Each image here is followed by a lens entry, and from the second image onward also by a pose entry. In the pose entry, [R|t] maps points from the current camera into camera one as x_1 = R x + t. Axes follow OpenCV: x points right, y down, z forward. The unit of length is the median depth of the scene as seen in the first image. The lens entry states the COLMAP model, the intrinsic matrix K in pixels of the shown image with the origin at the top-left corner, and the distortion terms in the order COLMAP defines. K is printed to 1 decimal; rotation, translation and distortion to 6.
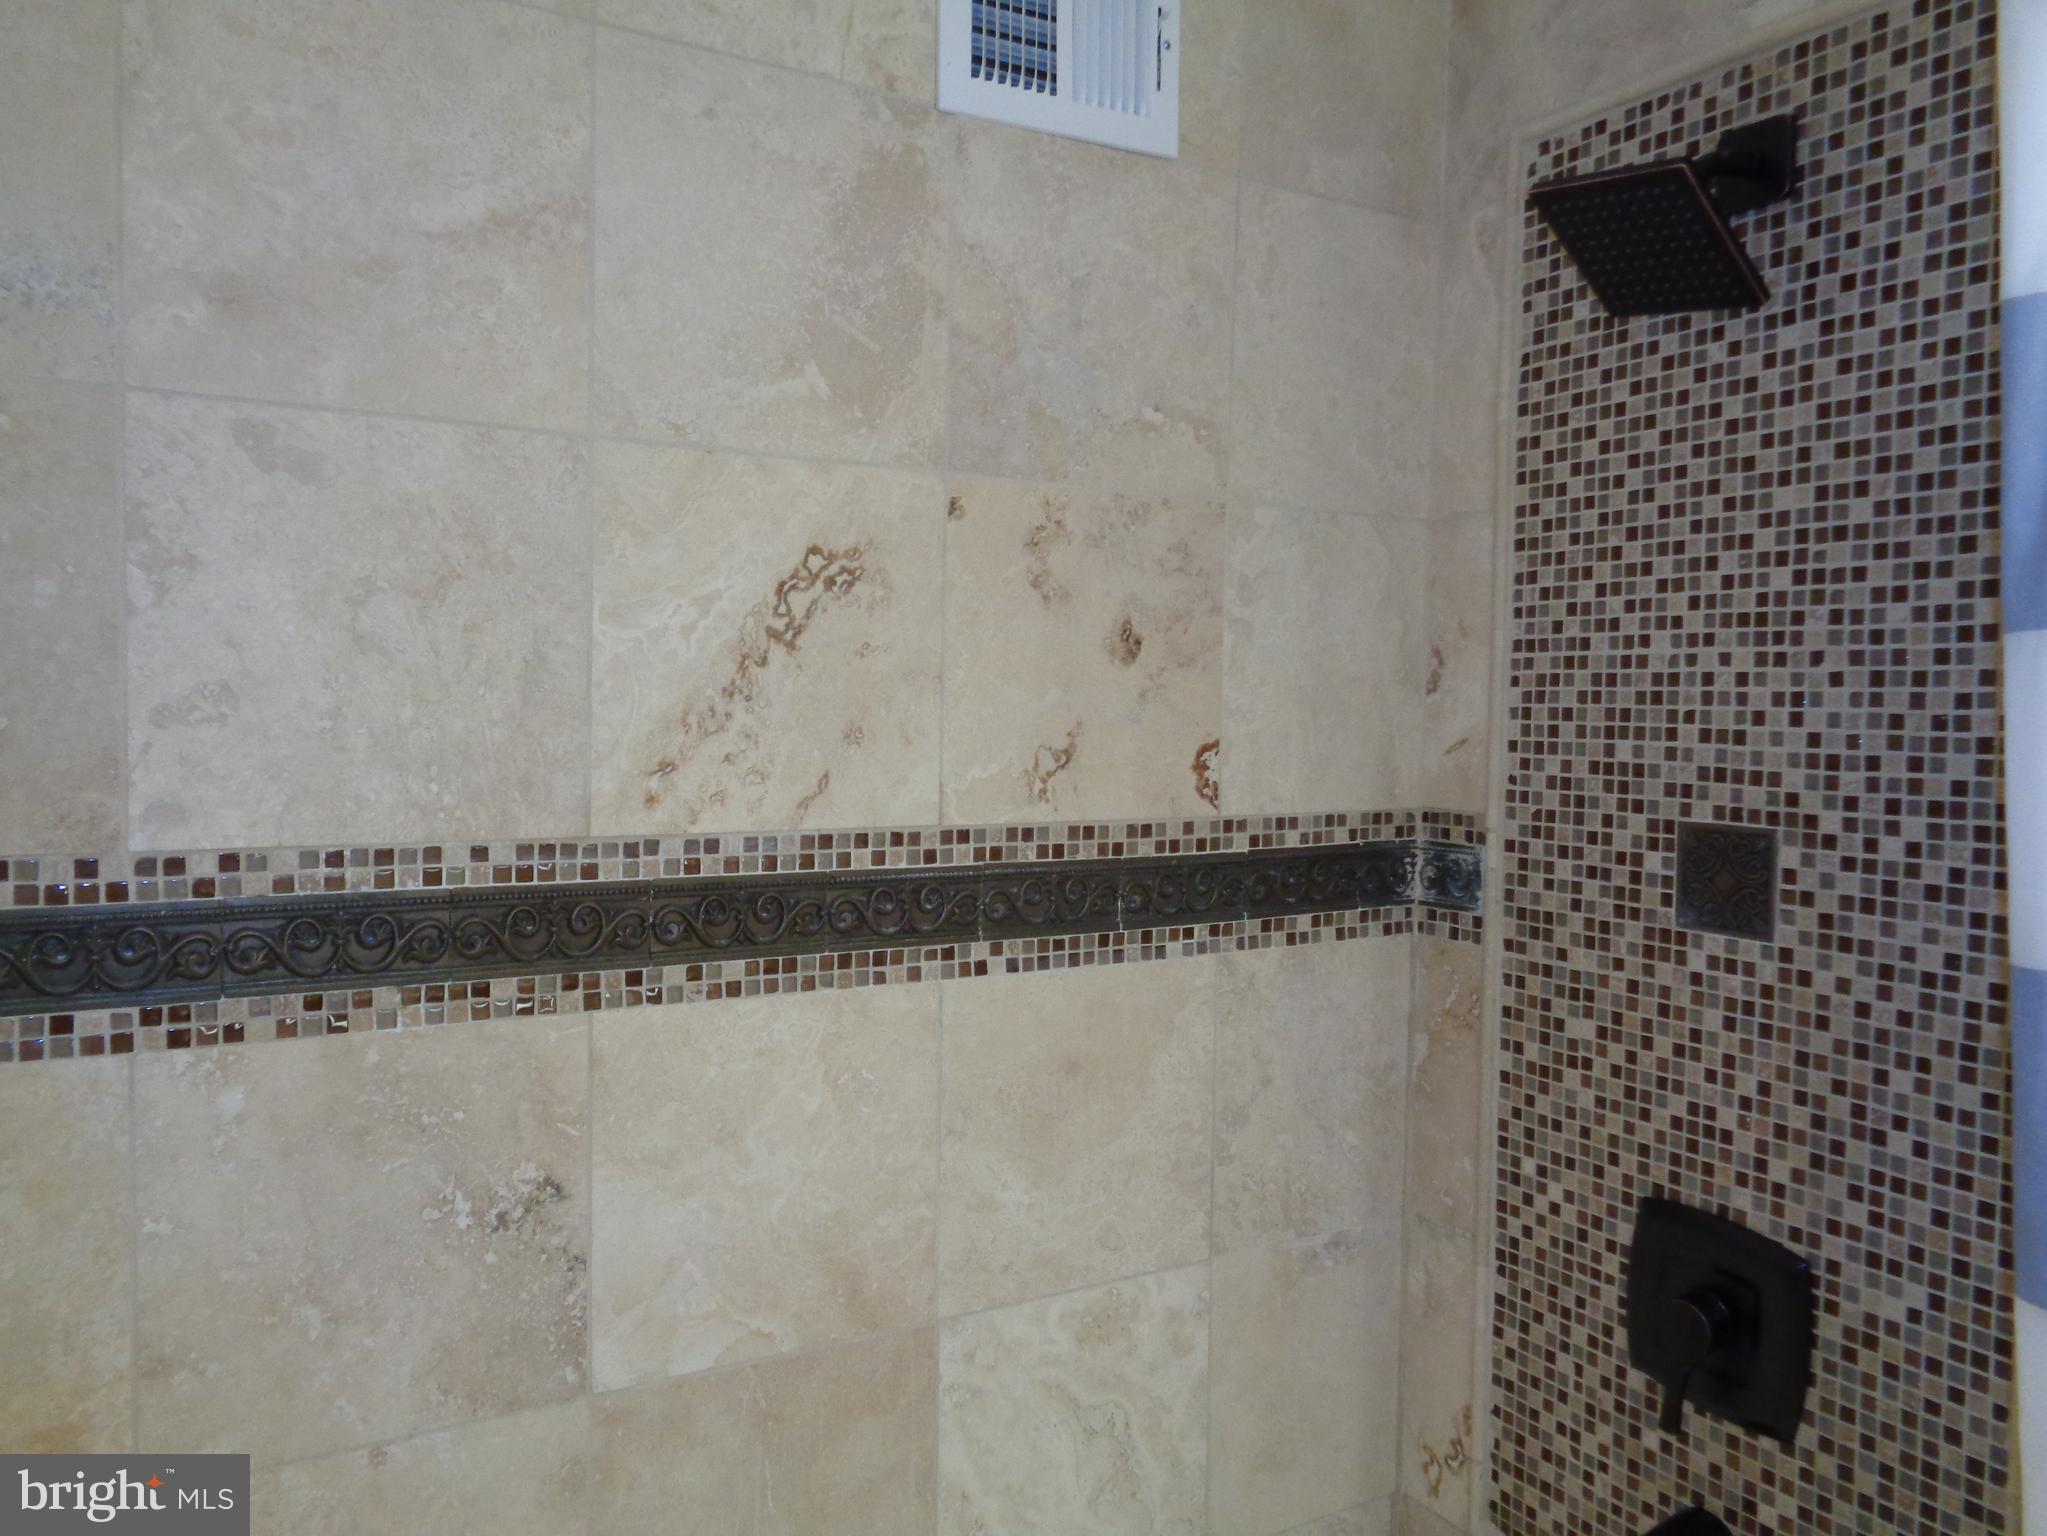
lens RADIAL K [[1530.4, 0, 1029.1], [0, 1530.4, 779.6], [0, 0, 1]] dist [0.001500, 0.000933]
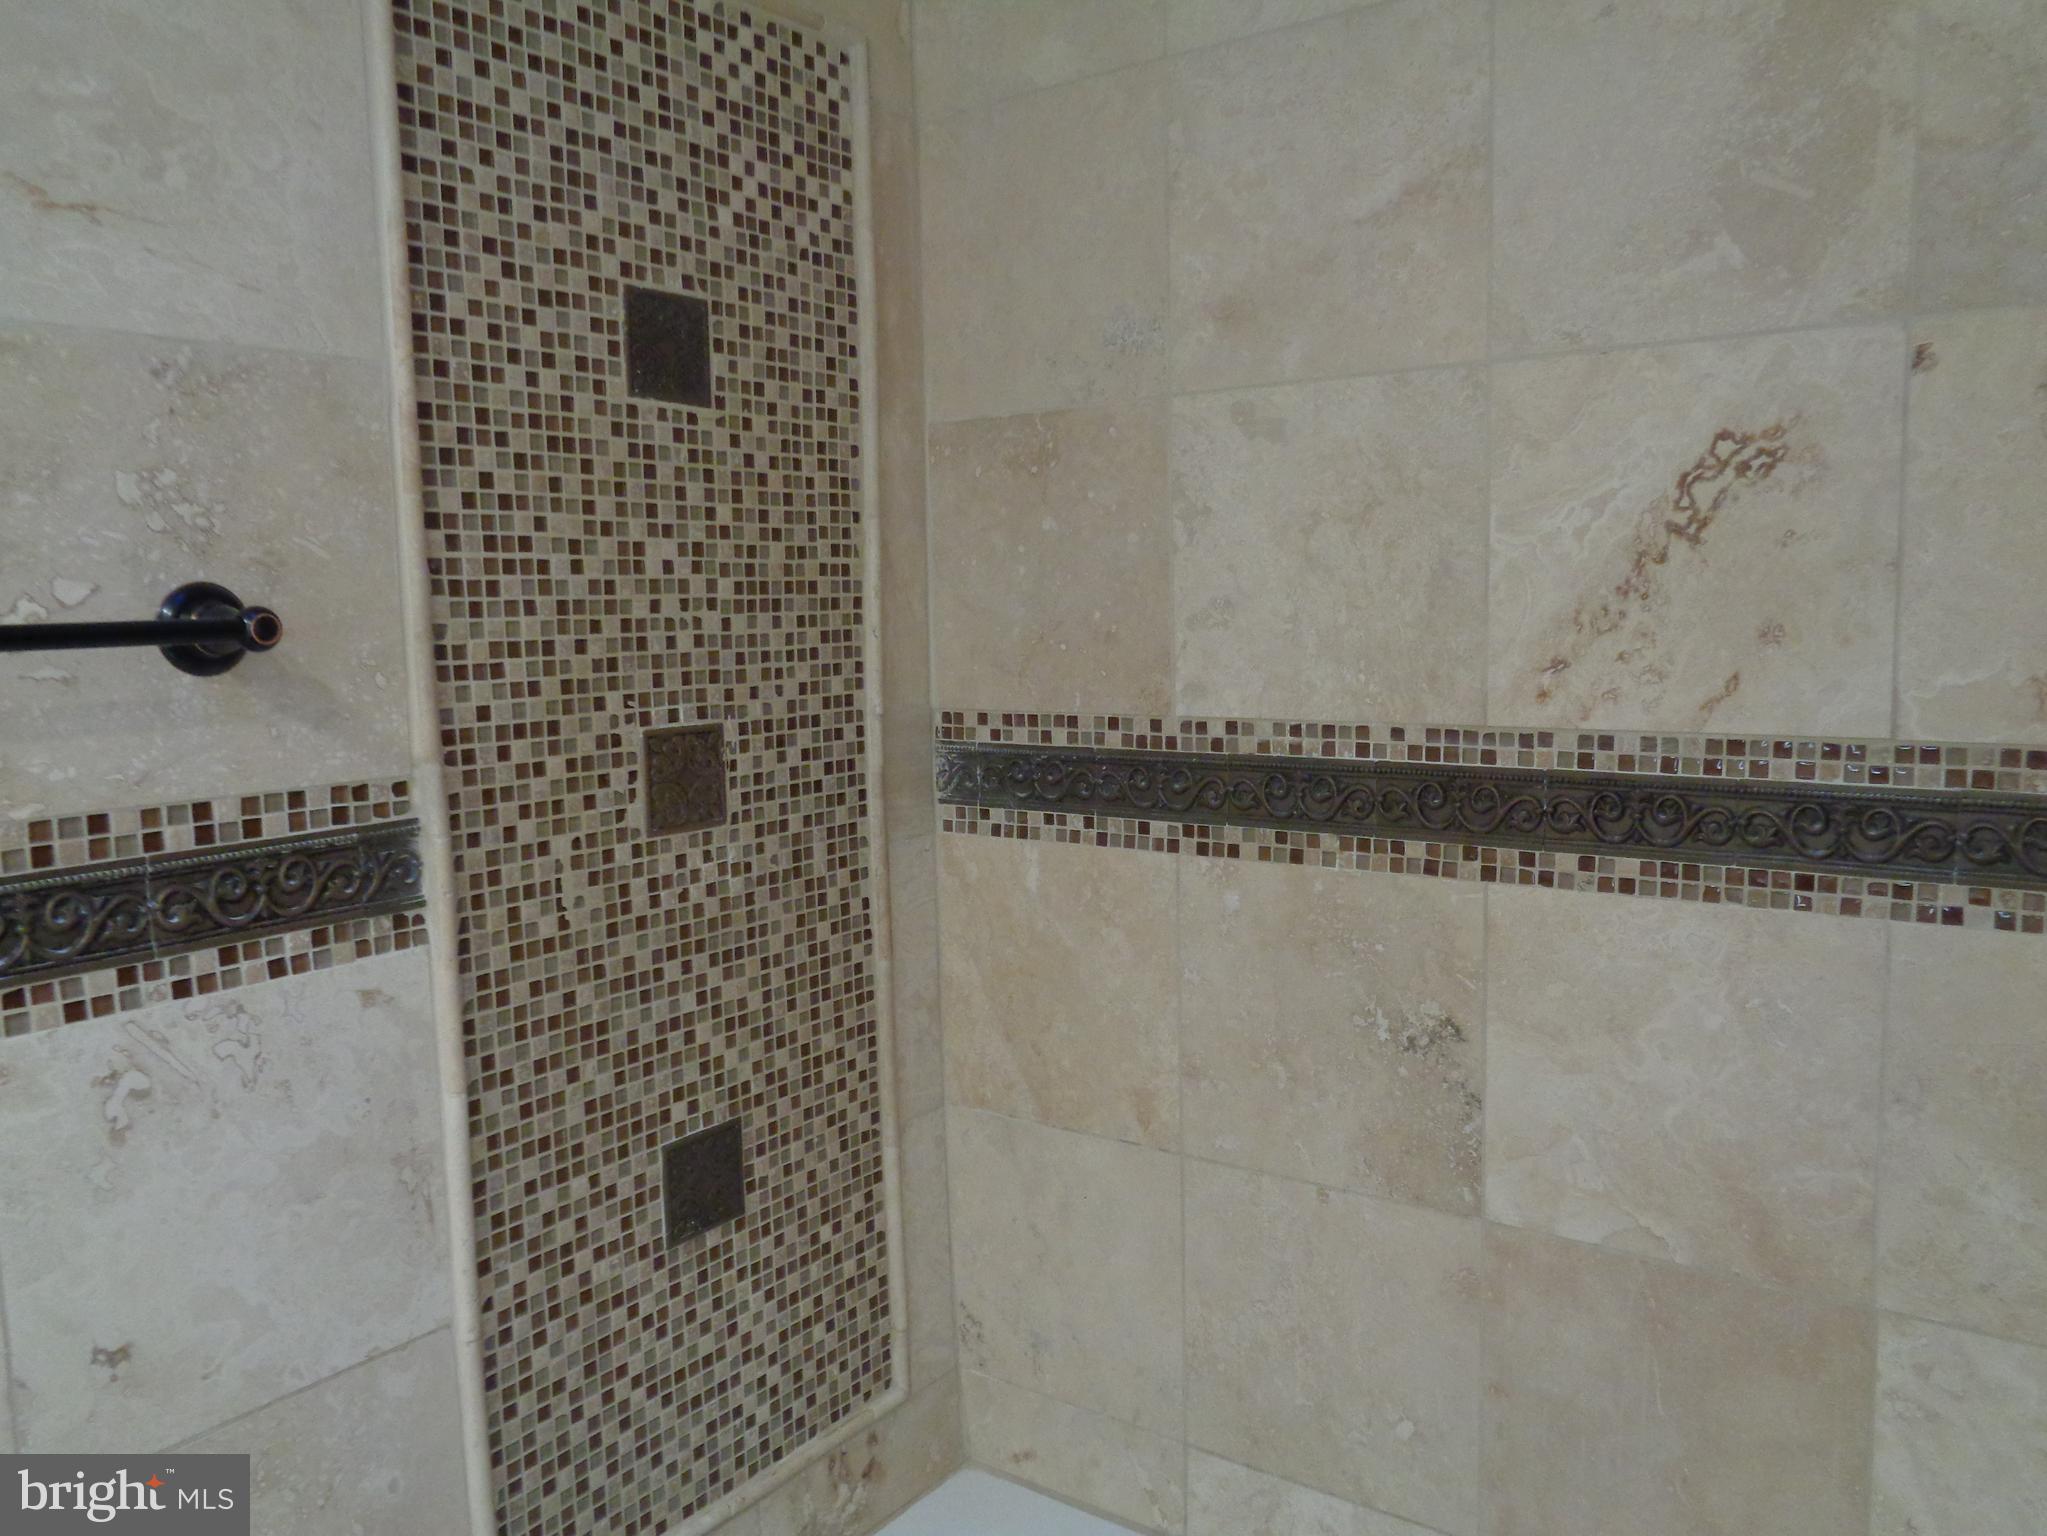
lens RADIAL K [[1530.4, 0, 1031.4], [0, 1530.4, 758.1], [0, 0, 1]] dist [0.001500, 0.000933]
pose [[0.400286, 0.074452, -0.913361, 0.596093], [-0.019239, 0.997157, 0.072851, -0.013868], [0.916188, -0.011589, 0.400580, 0.249678]]
